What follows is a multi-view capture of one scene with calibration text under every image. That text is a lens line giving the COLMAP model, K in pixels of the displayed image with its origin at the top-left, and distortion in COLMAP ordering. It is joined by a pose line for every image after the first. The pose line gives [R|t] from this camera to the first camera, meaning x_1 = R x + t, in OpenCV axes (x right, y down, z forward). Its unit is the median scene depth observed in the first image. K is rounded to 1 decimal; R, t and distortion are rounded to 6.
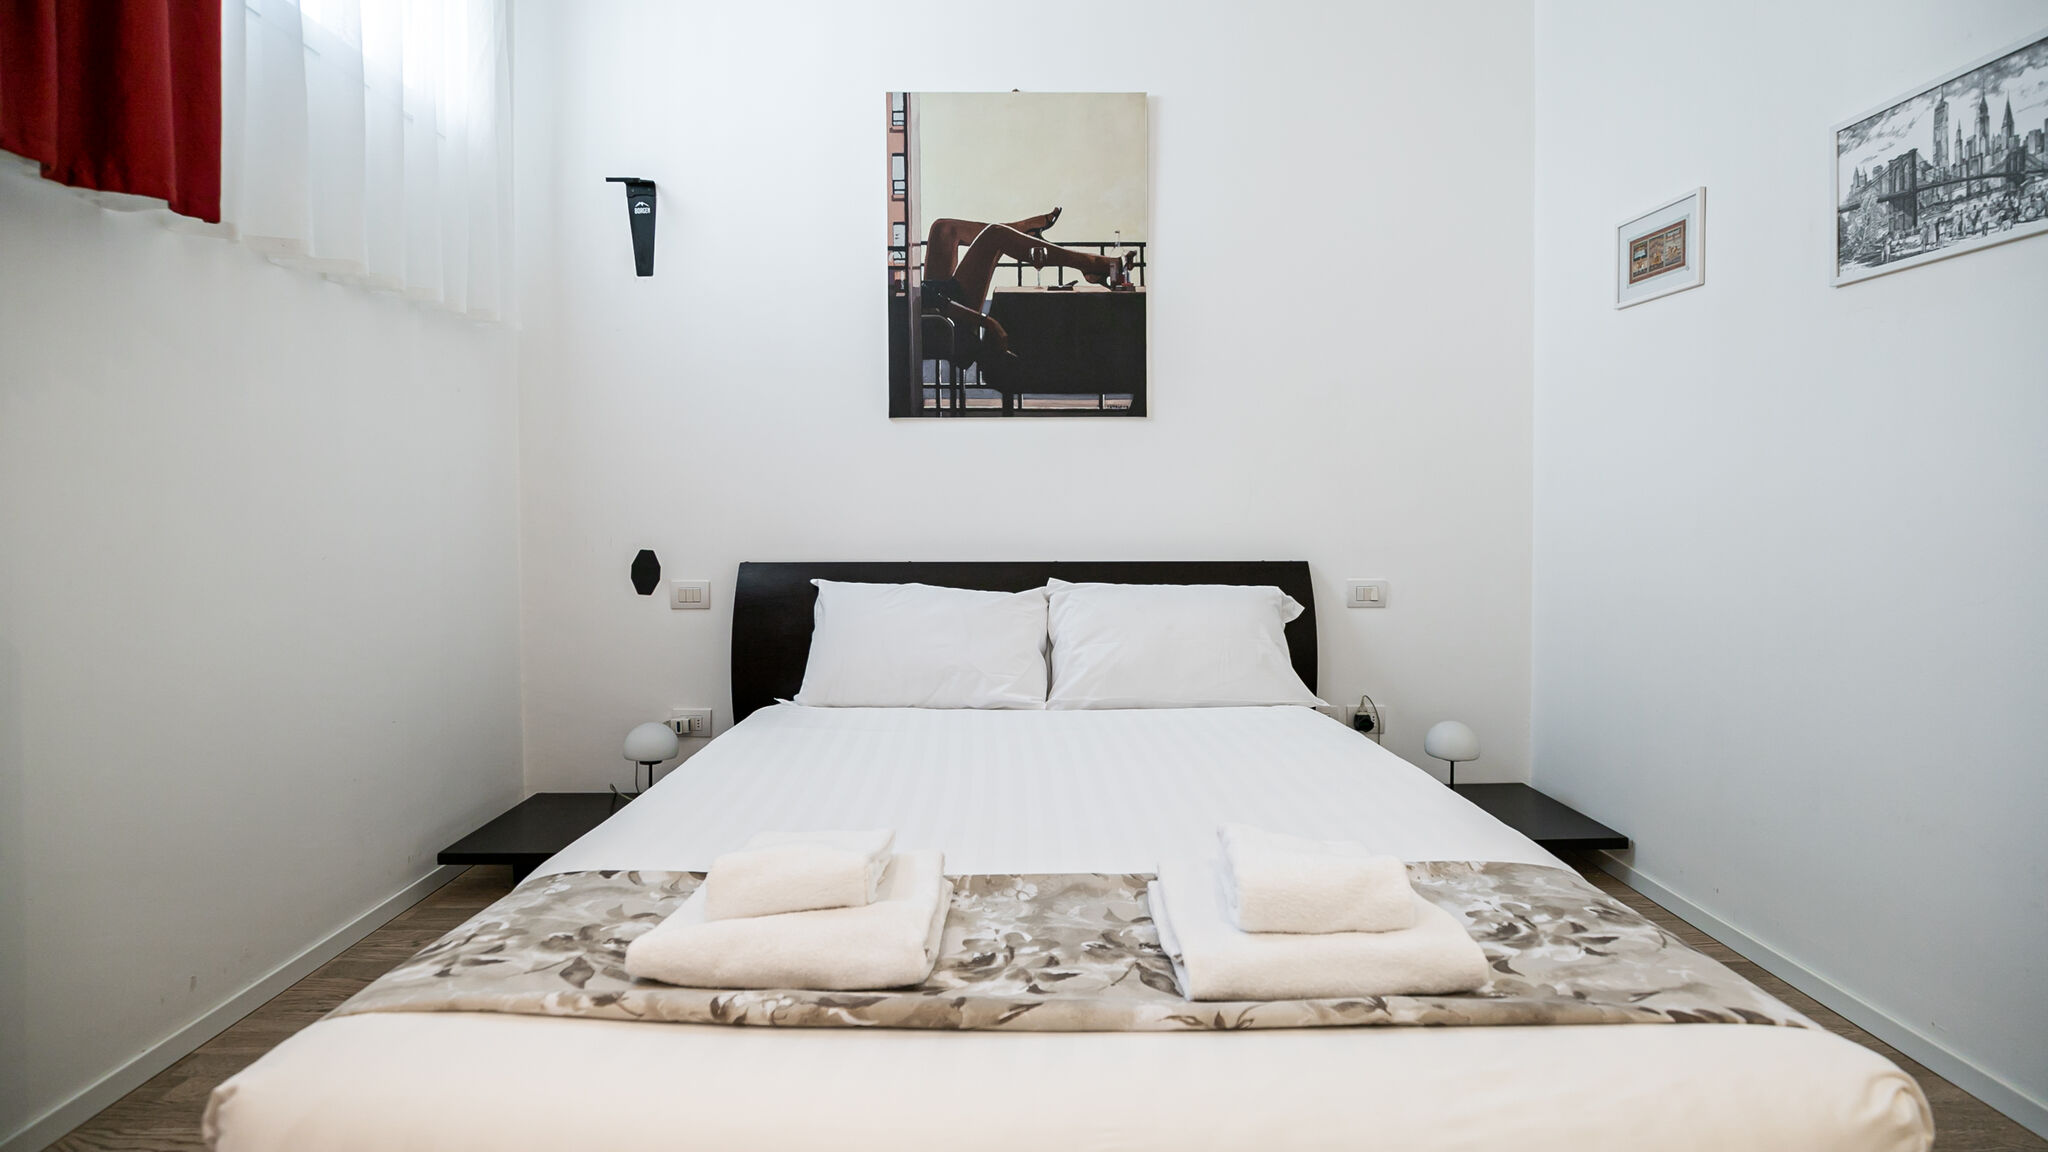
lens RADIAL K [[939.8, 0, 1028.7], [0, 939.8, 525.9], [0, 0, 1]] dist [-0.010026, 0.000557]
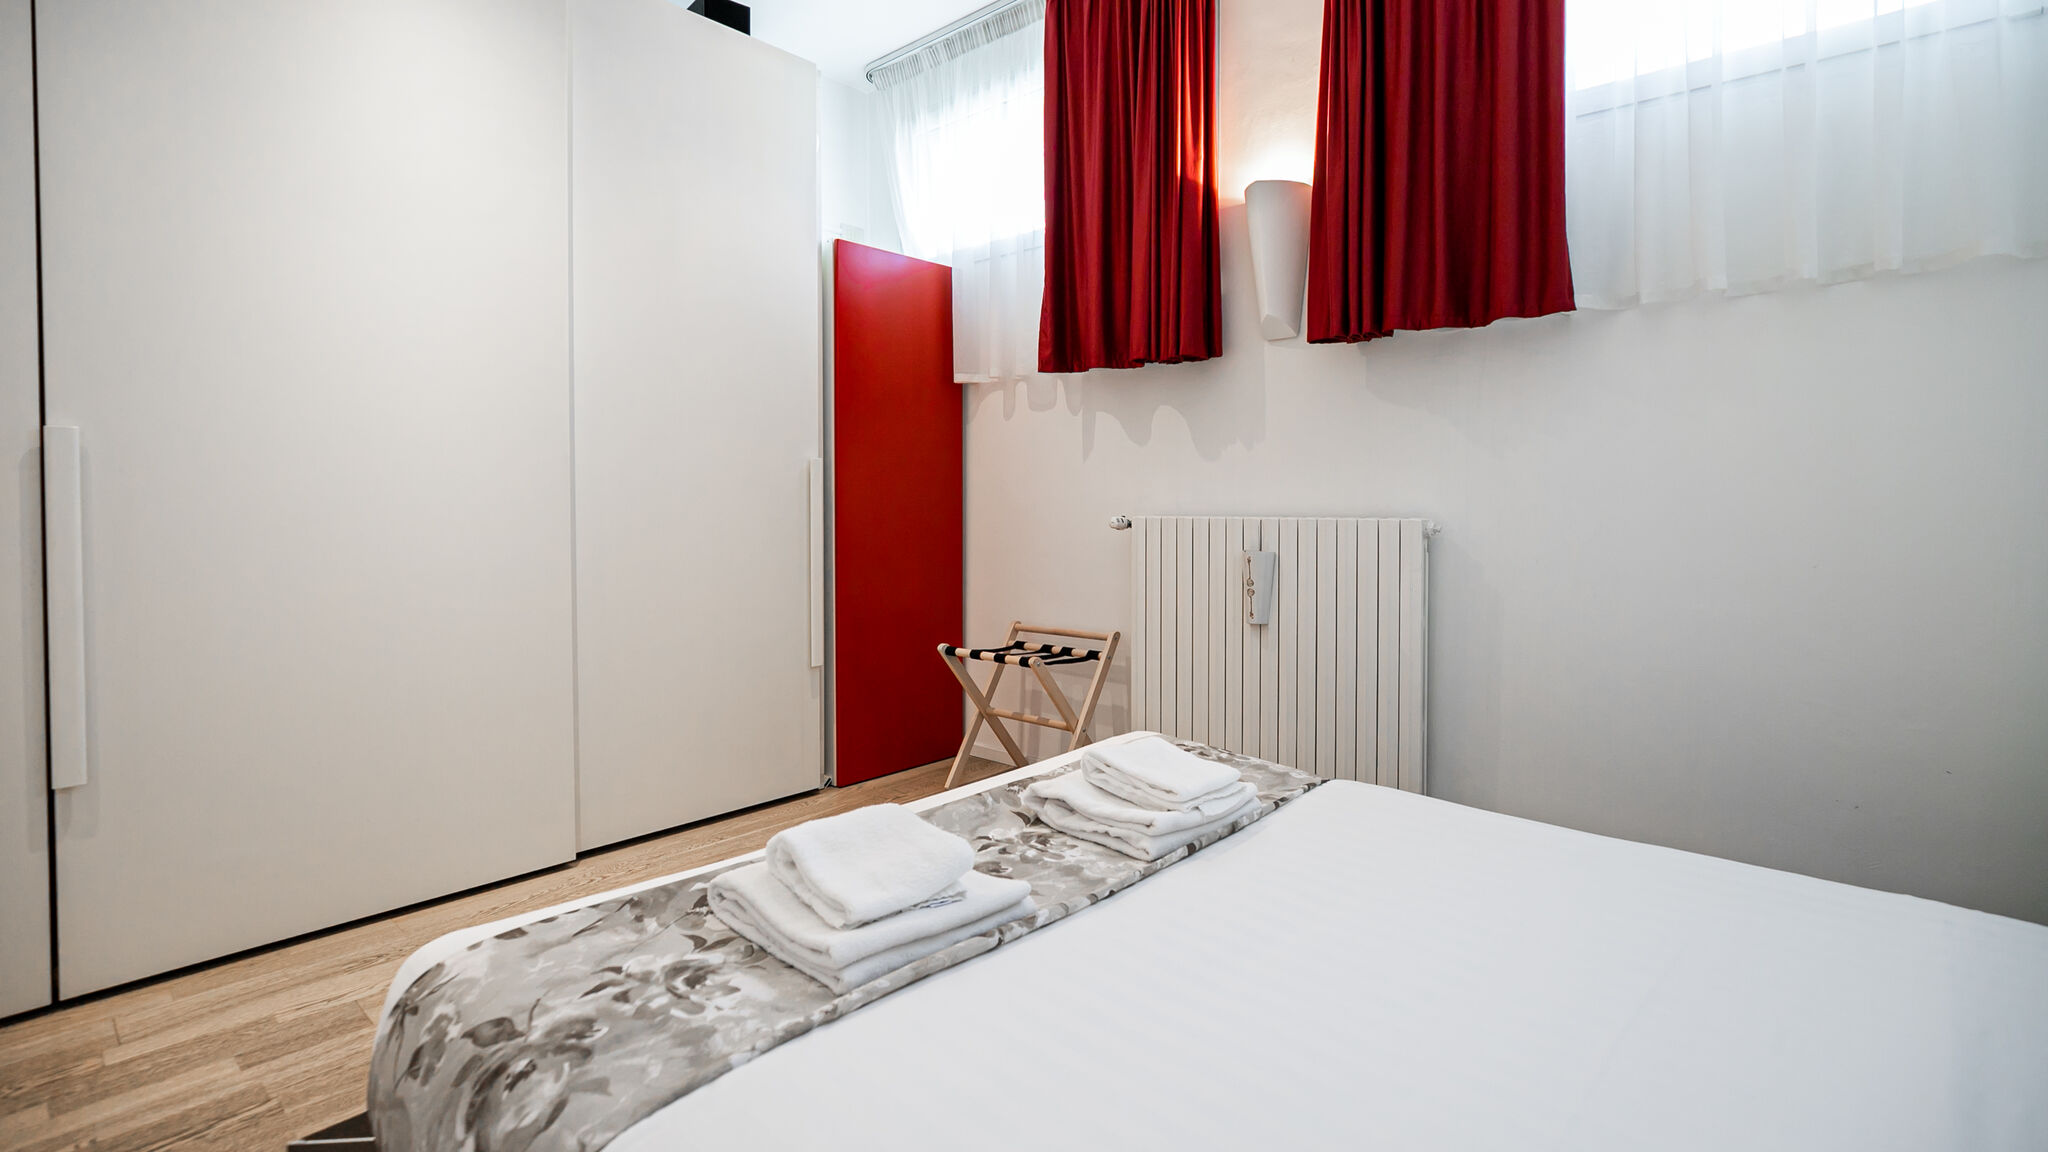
lens RADIAL K [[939.8, 0, 1028.7], [0, 939.8, 525.9], [0, 0, 1]] dist [-0.010026, 0.000557]
pose [[-0.677287, 0.020198, -0.735442, 0.394360], [-0.012427, 0.999166, 0.038885, -0.027012], [0.735614, 0.035476, -0.676471, 0.760459]]
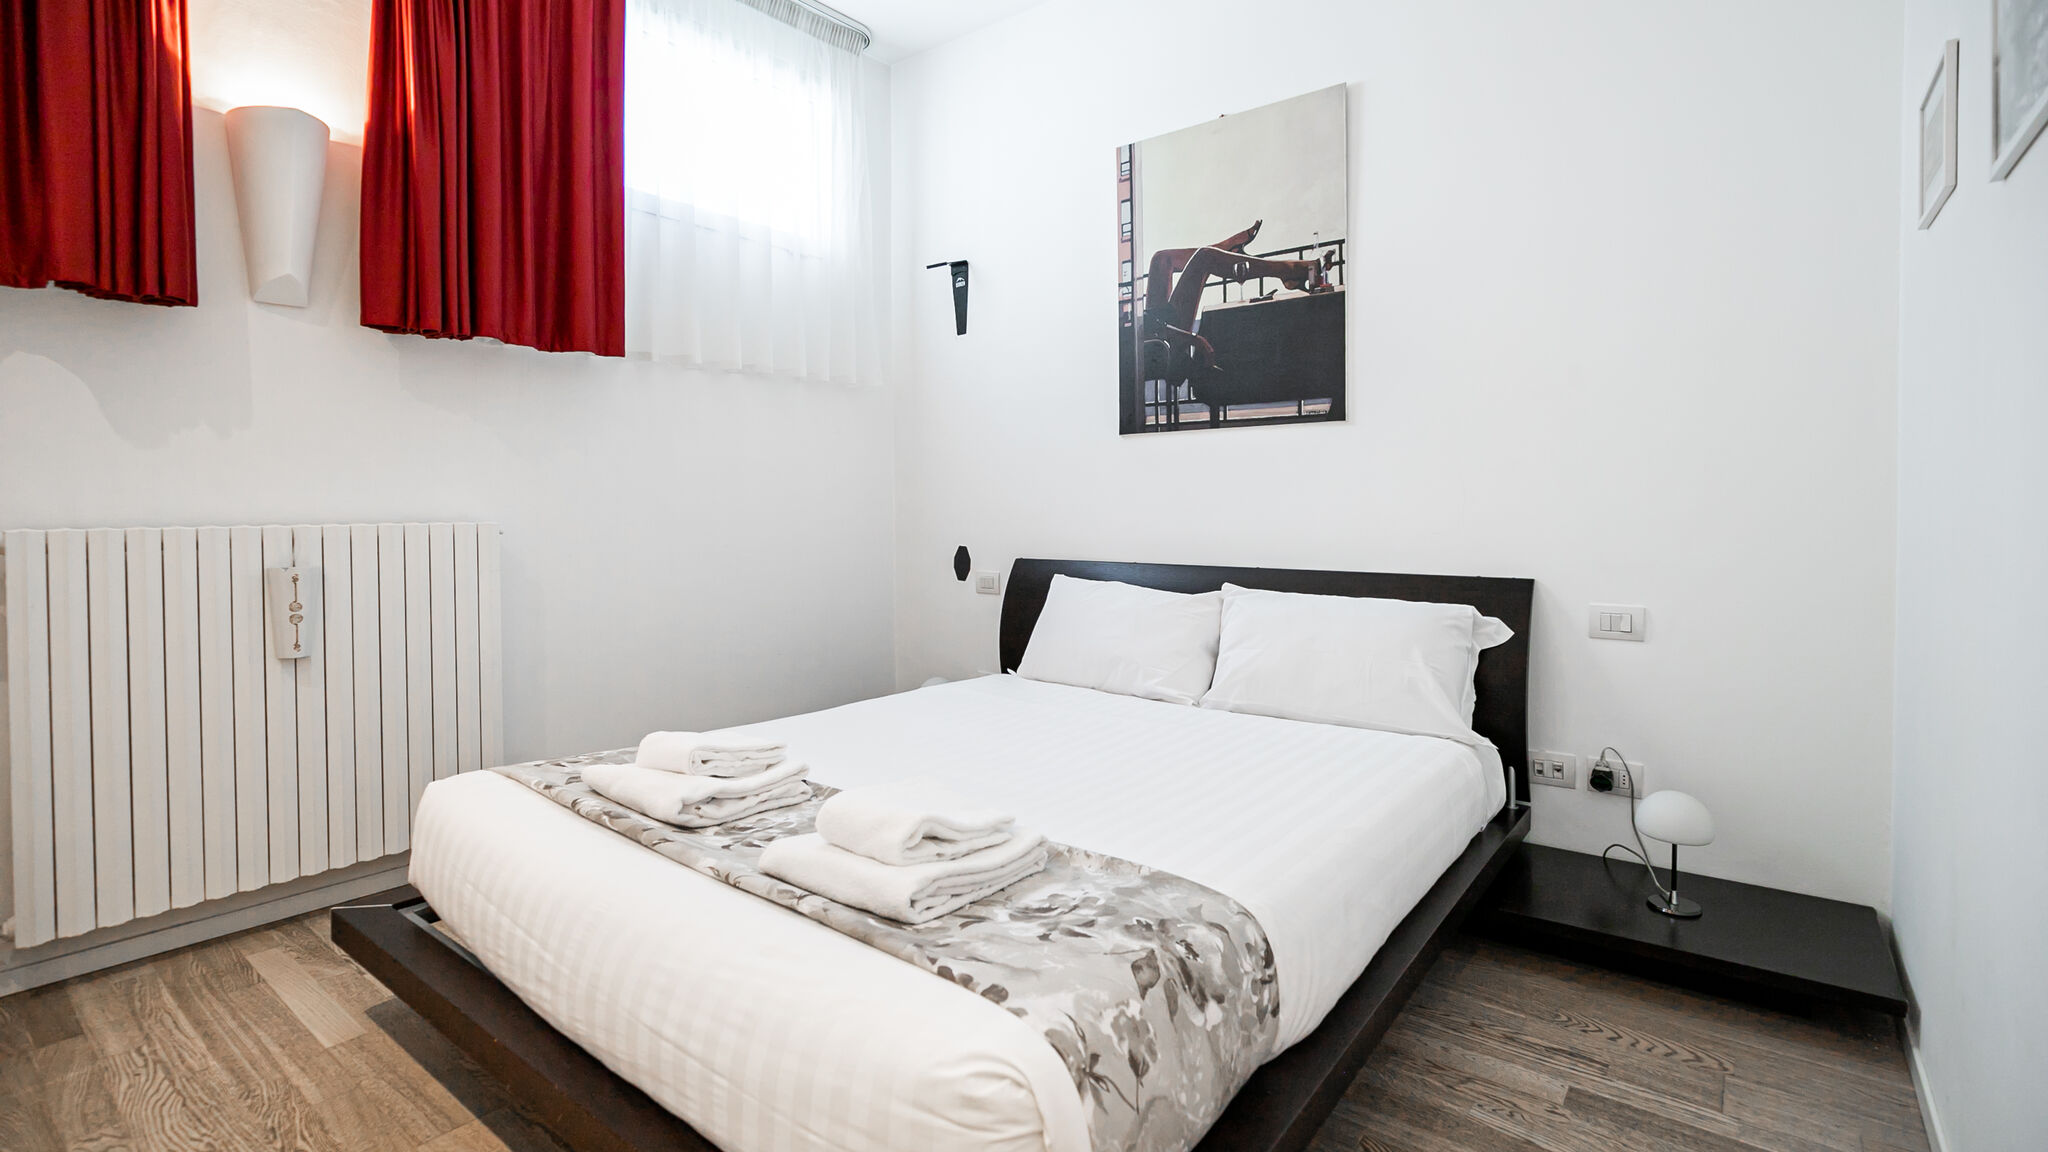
lens RADIAL K [[939.8, 0, 1028.7], [0, 939.8, 525.9], [0, 0, 1]] dist [-0.010026, 0.000557]
pose [[0.775303, 0.011479, -0.631485, 0.484036], [-0.010461, 0.999931, 0.005334, -0.010318], [0.631503, 0.002471, 0.775369, 0.053559]]
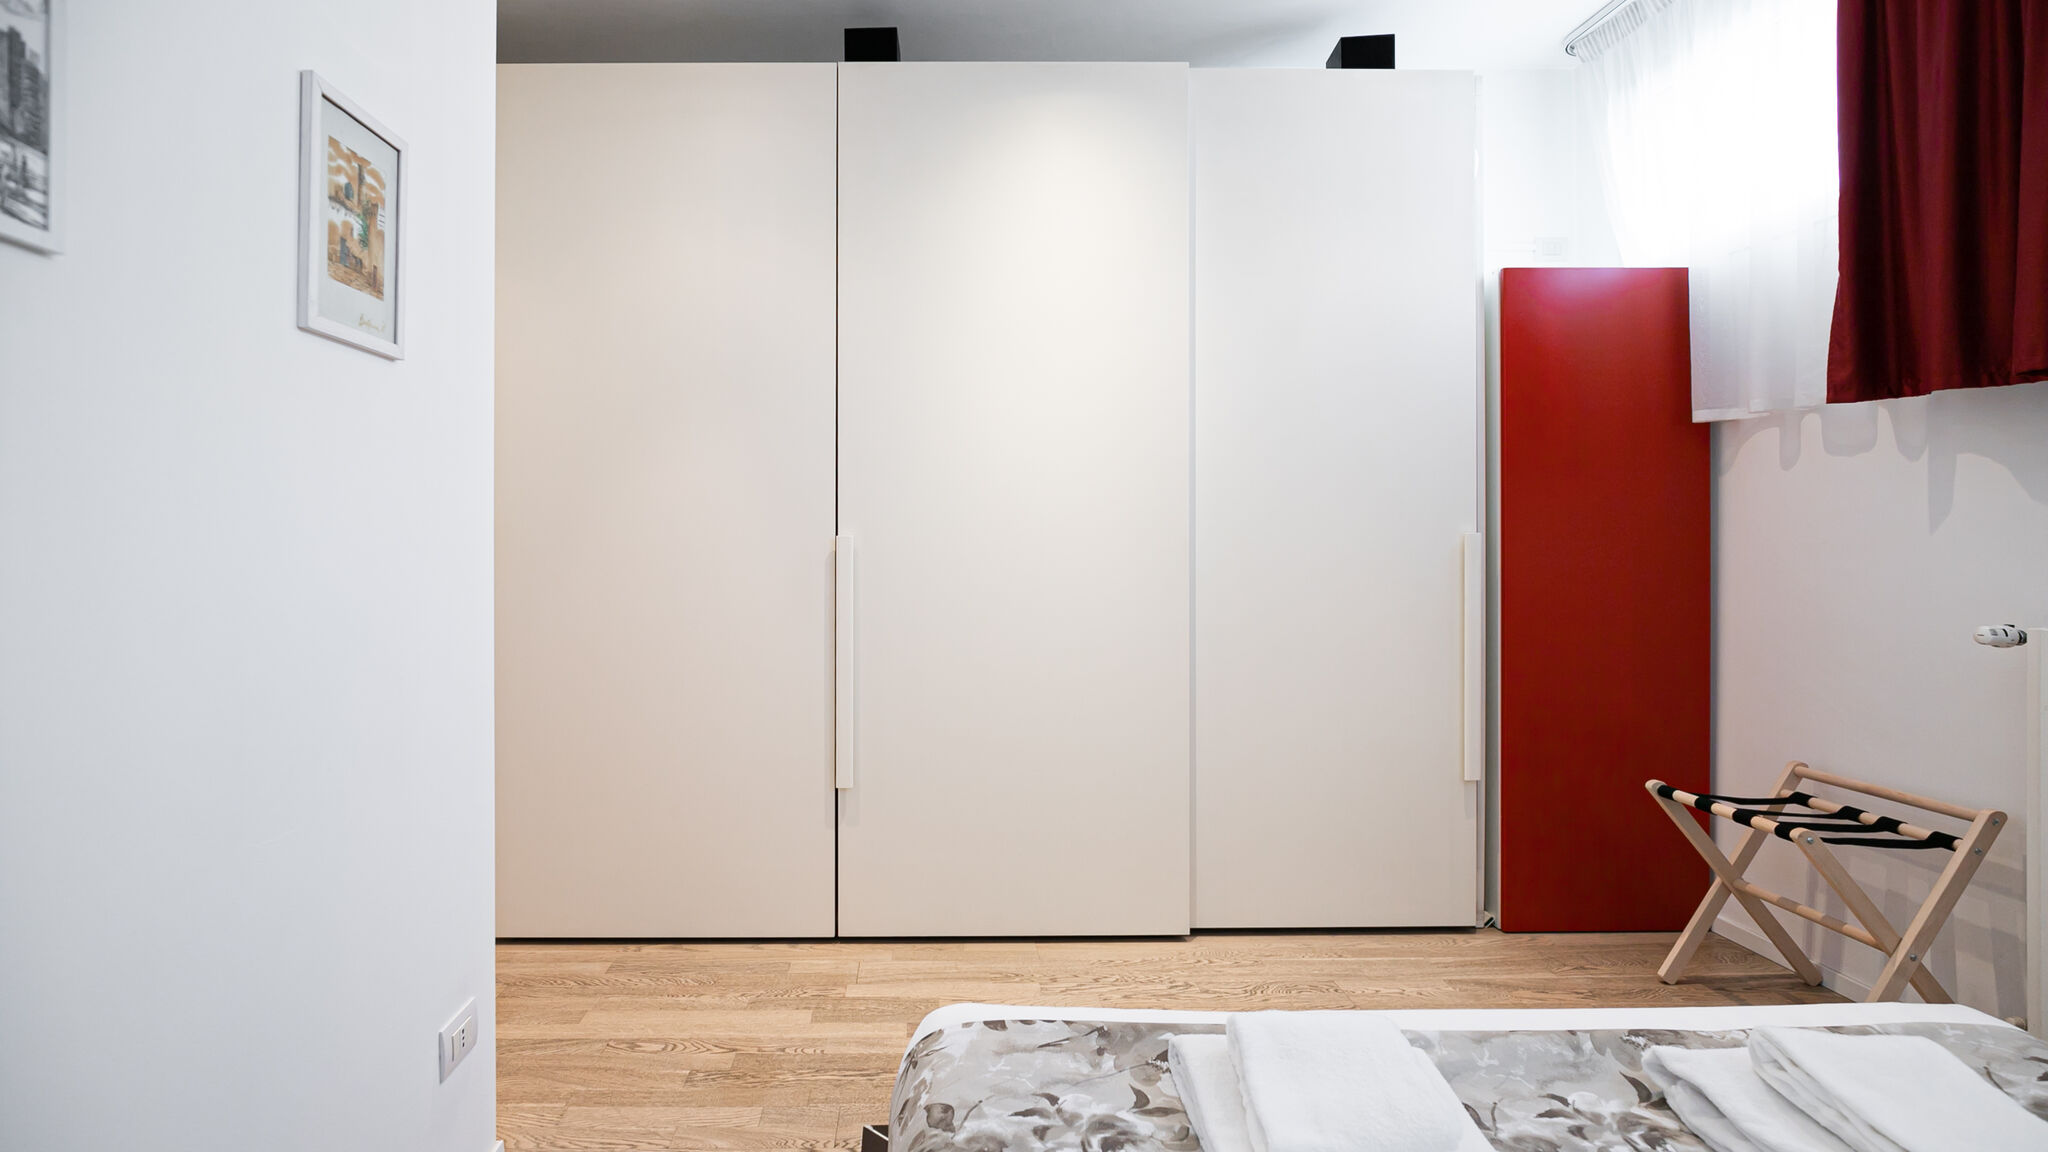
lens RADIAL K [[969.2, 0, 928.0], [0, 969.2, 539.9], [0, 0, 1]] dist [-0.011238, 0.001230]
pose [[-0.999931, 0.005399, 0.010391, 0.277337], [0.005591, 0.999813, 0.018492, -0.075934], [-0.010290, 0.018548, -0.999775, 0.792478]]
